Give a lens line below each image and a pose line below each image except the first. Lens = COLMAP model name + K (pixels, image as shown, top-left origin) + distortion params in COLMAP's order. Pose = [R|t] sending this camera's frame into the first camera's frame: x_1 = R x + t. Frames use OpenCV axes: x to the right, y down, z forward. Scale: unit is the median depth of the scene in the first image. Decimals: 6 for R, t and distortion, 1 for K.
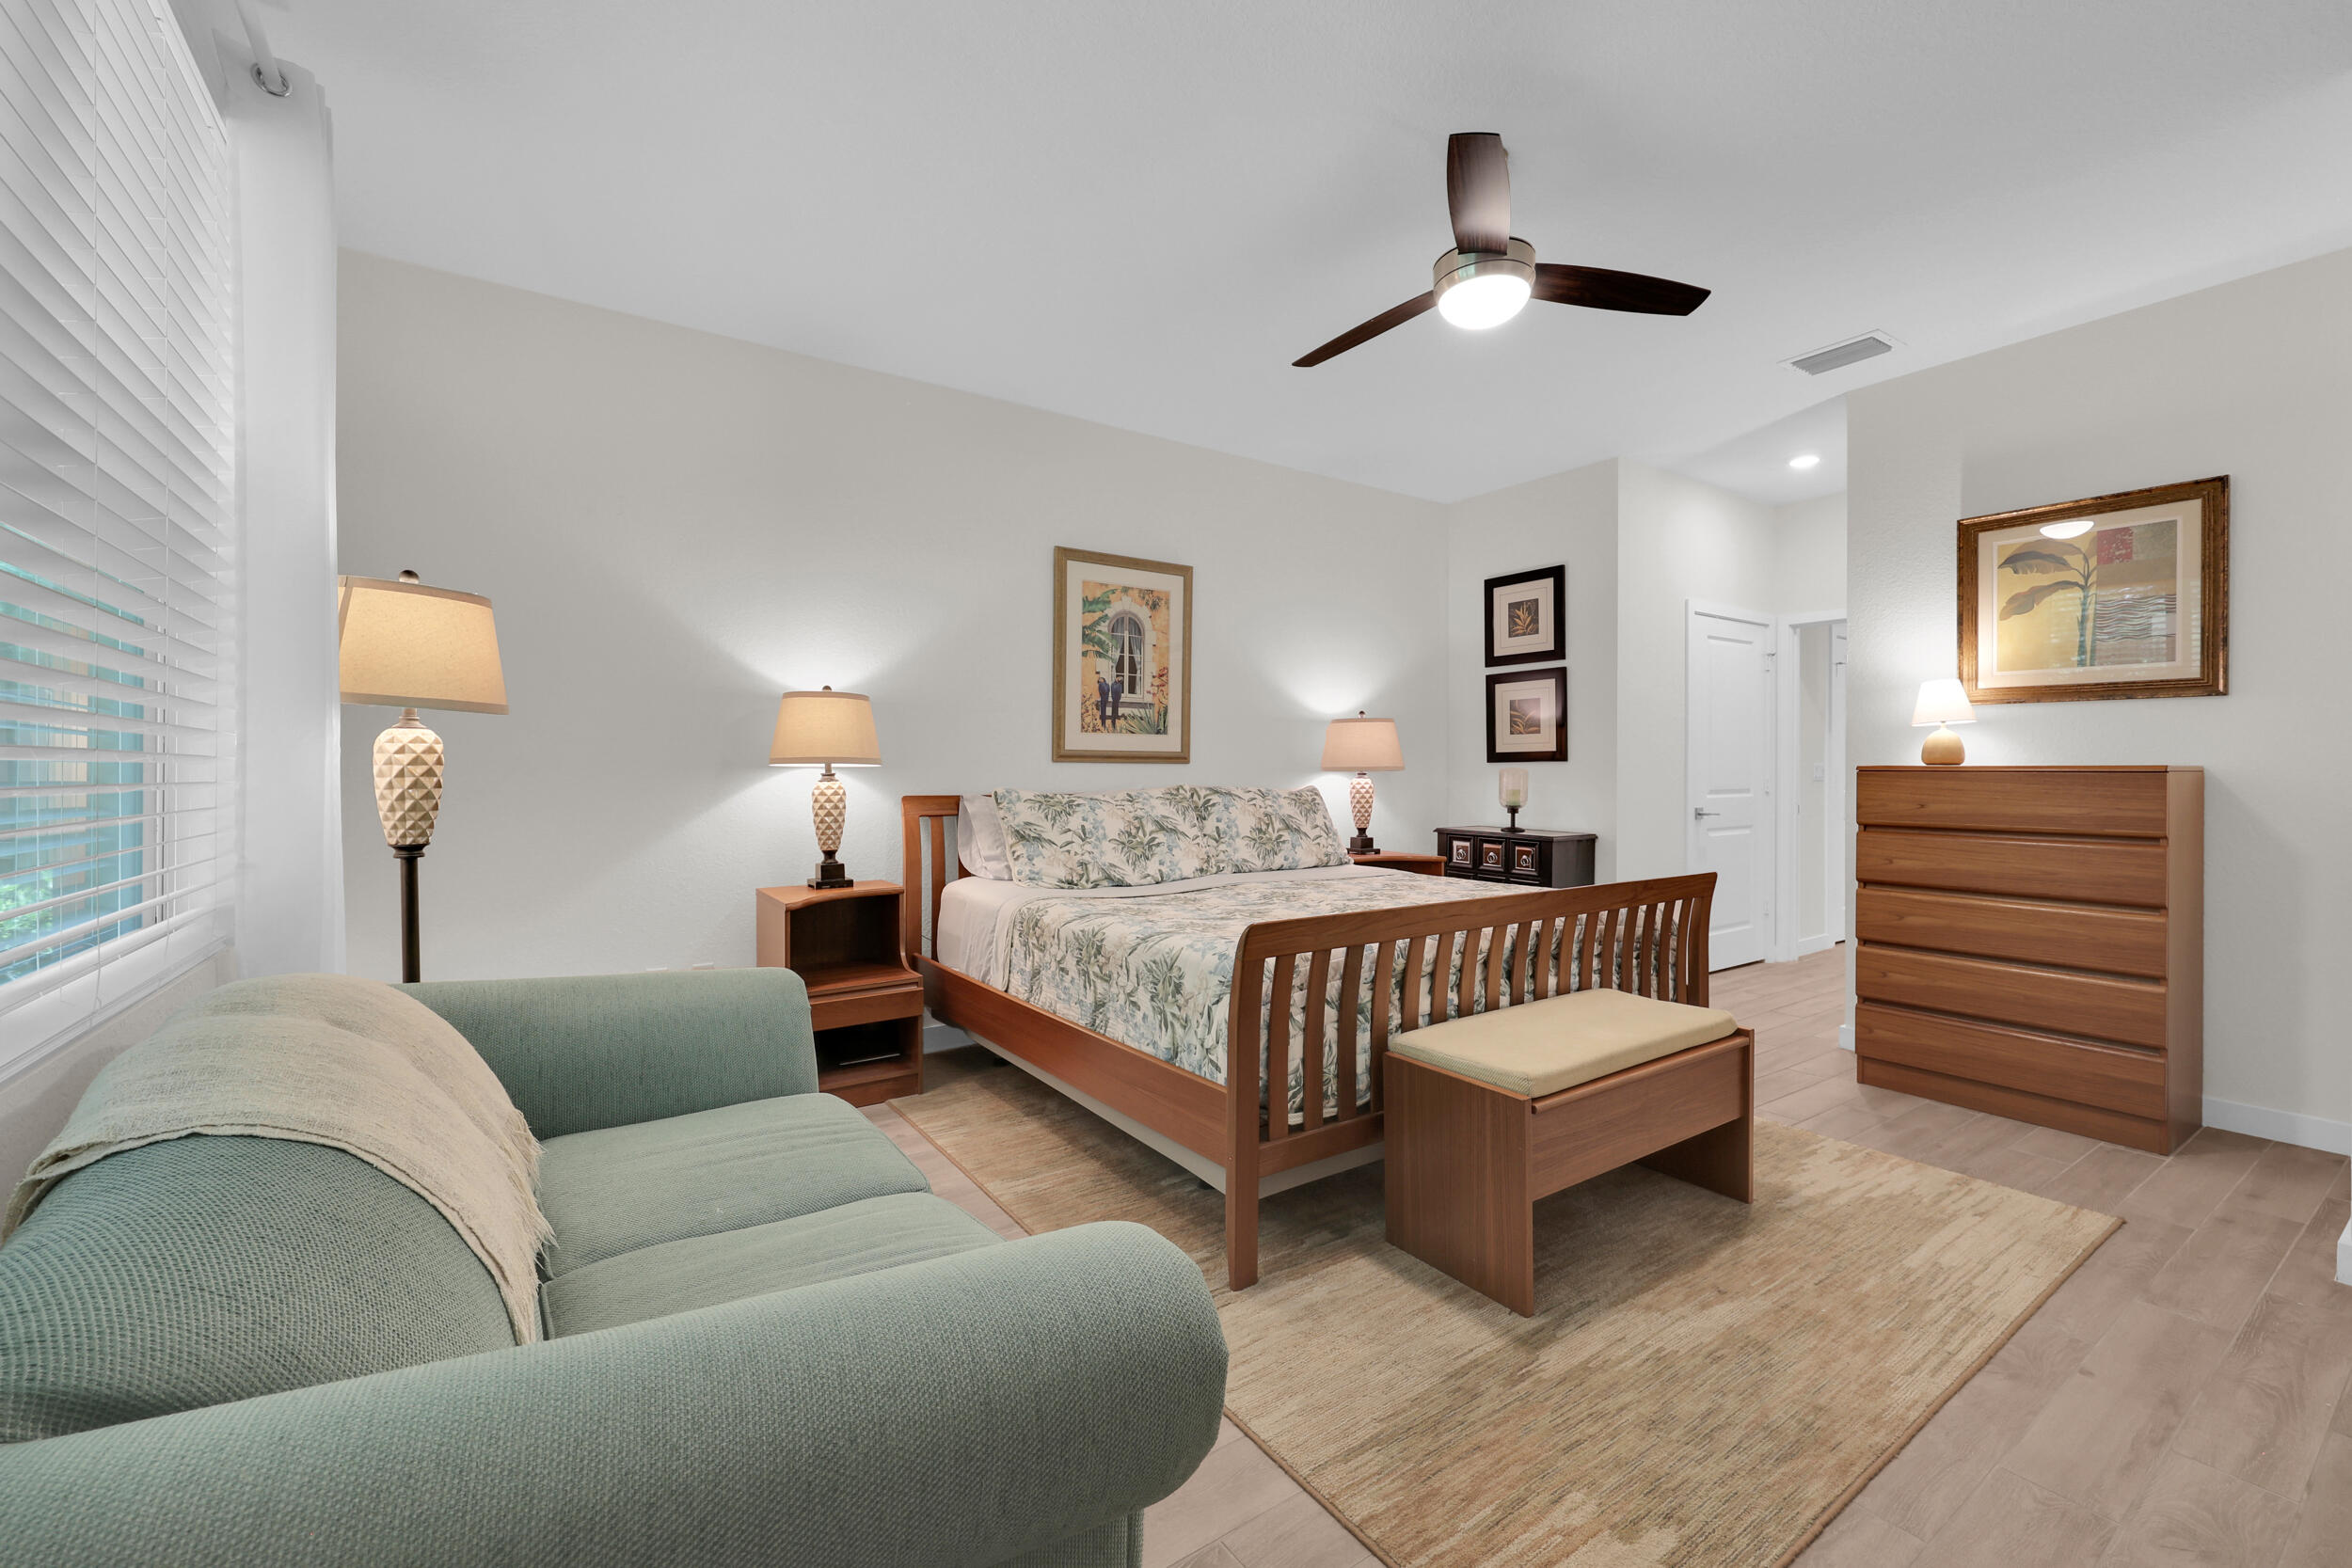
lens RADIAL K [[955.0, 0, 1169.8], [0, 955.0, 776.6], [0, 0, 1]] dist [0.001148, -0.000199]
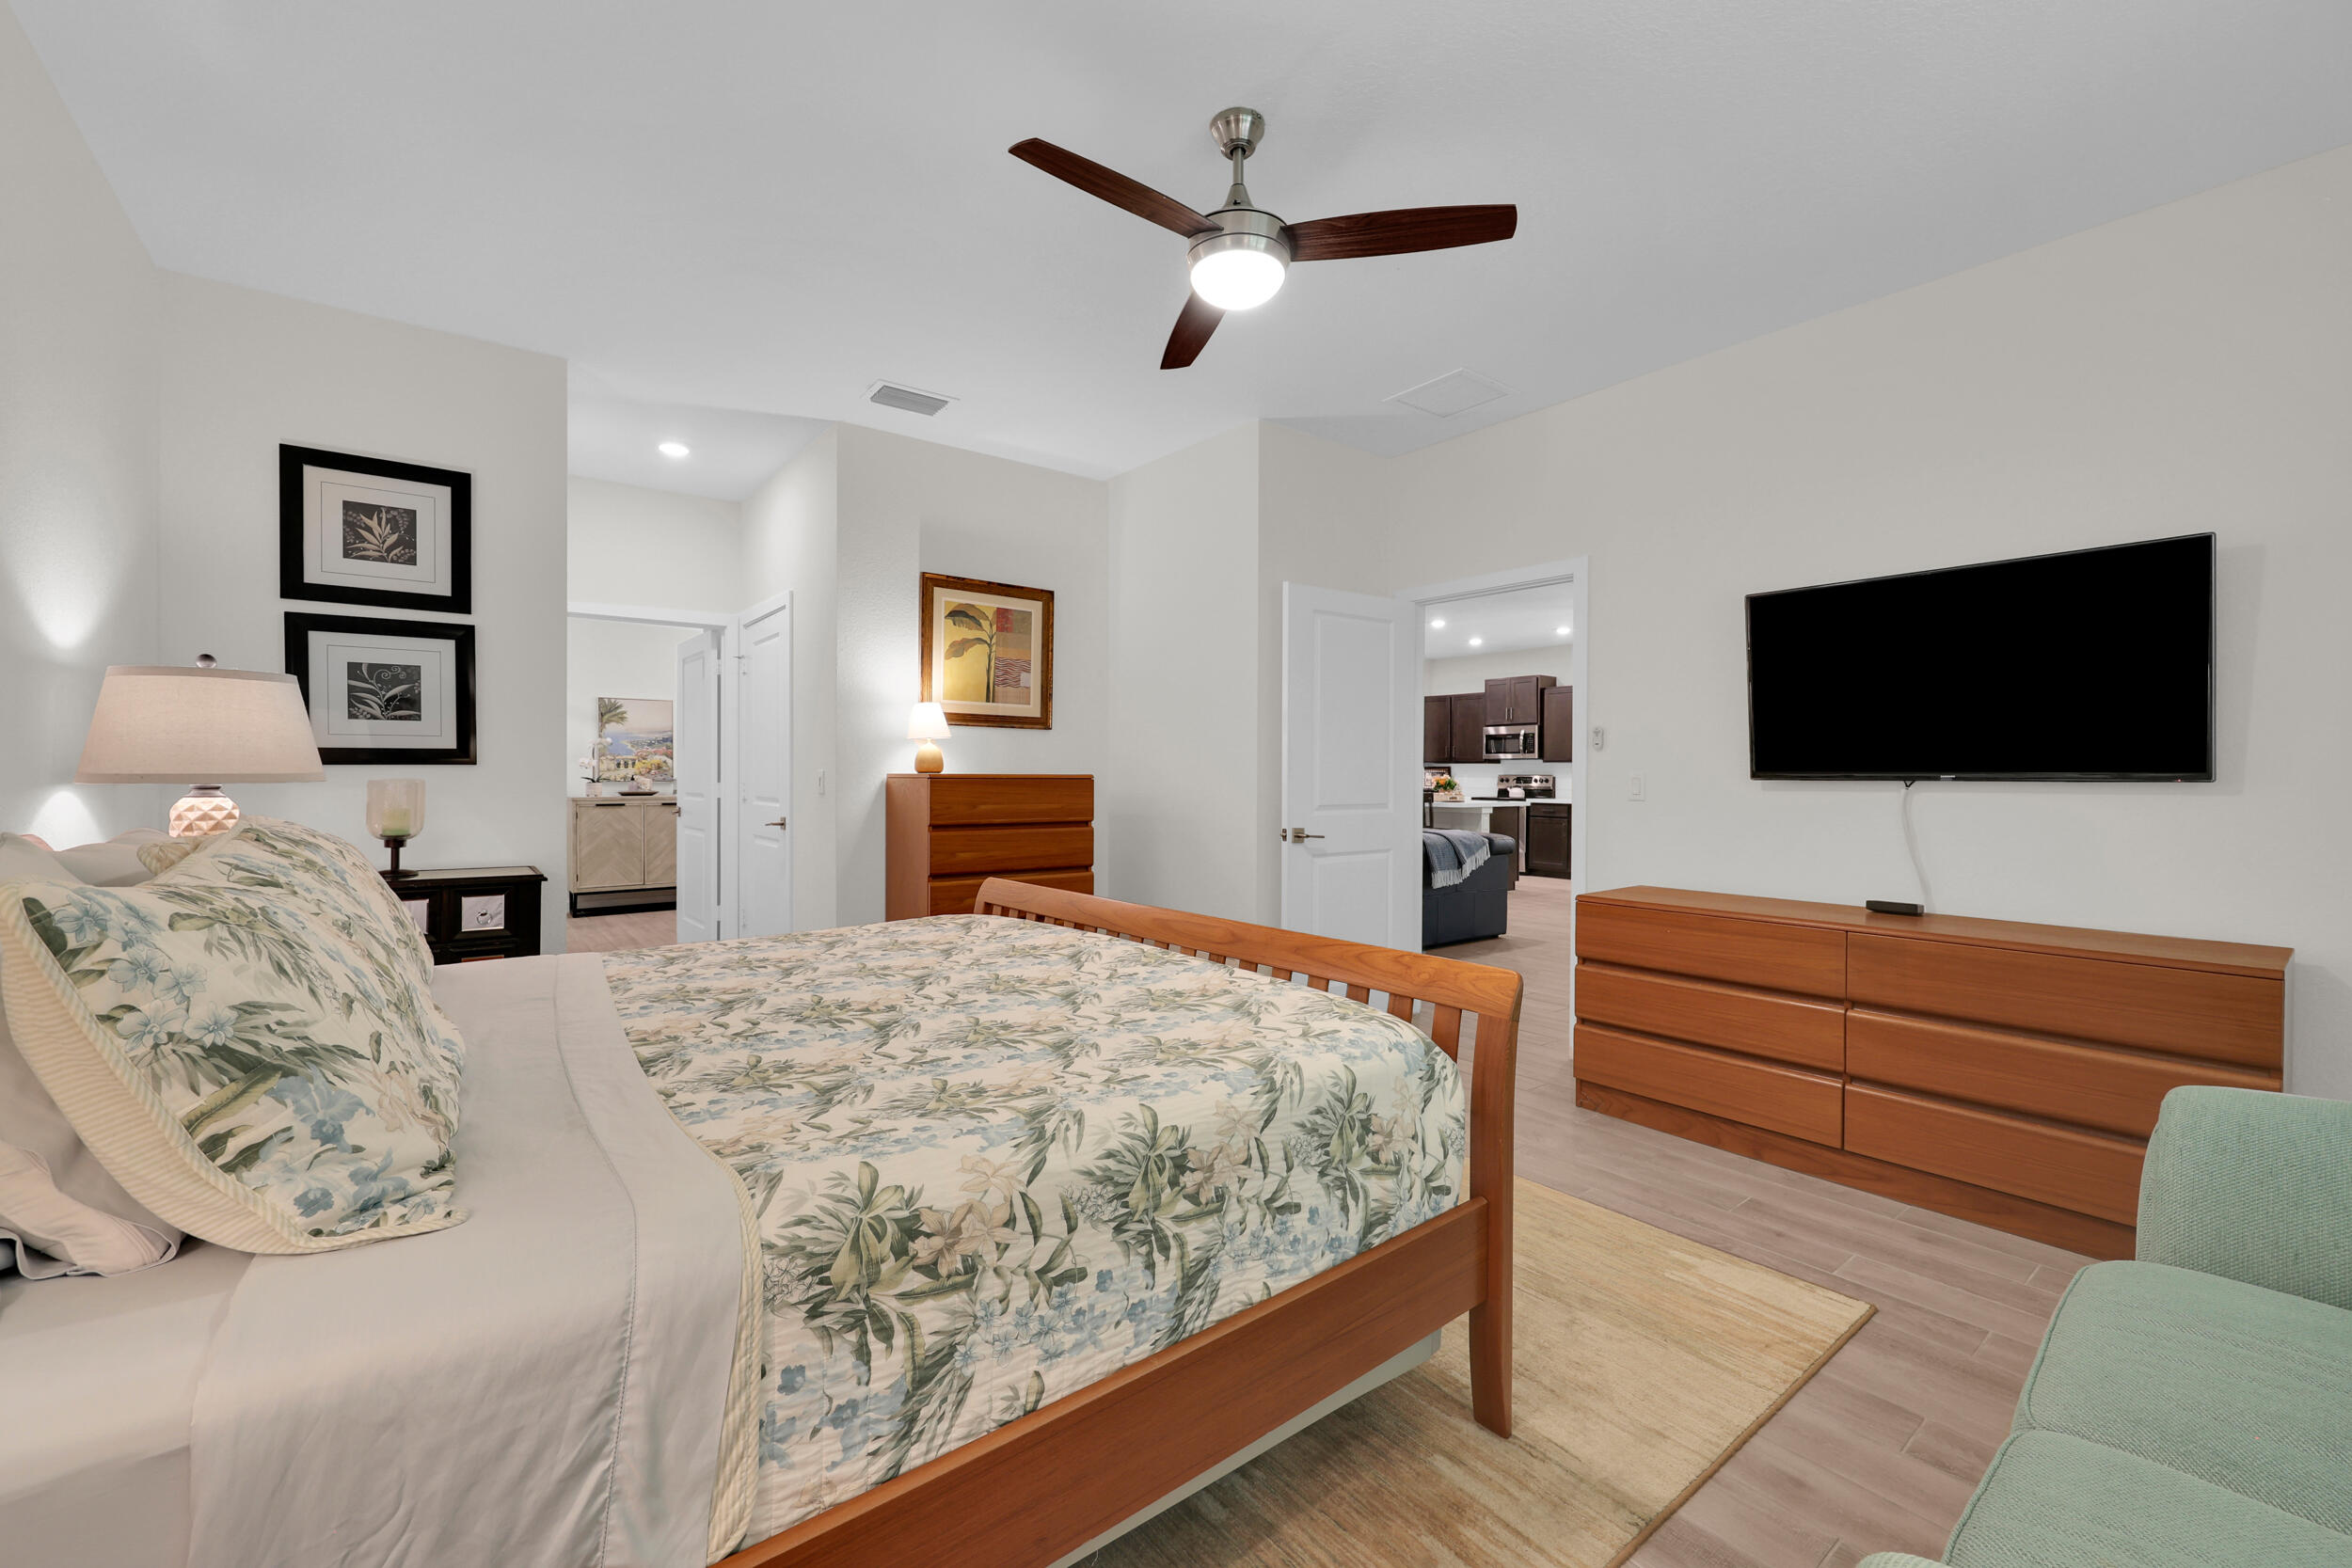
lens RADIAL K [[955.0, 0, 1167.2], [0, 955.0, 777.1], [0, 0, 1]] dist [0.001148, -0.000199]
pose [[-0.057423, -0.004600, 0.998339, -0.418926], [0.004363, 0.999979, 0.004859, -0.011860], [-0.998340, 0.004634, -0.057402, 0.783377]]
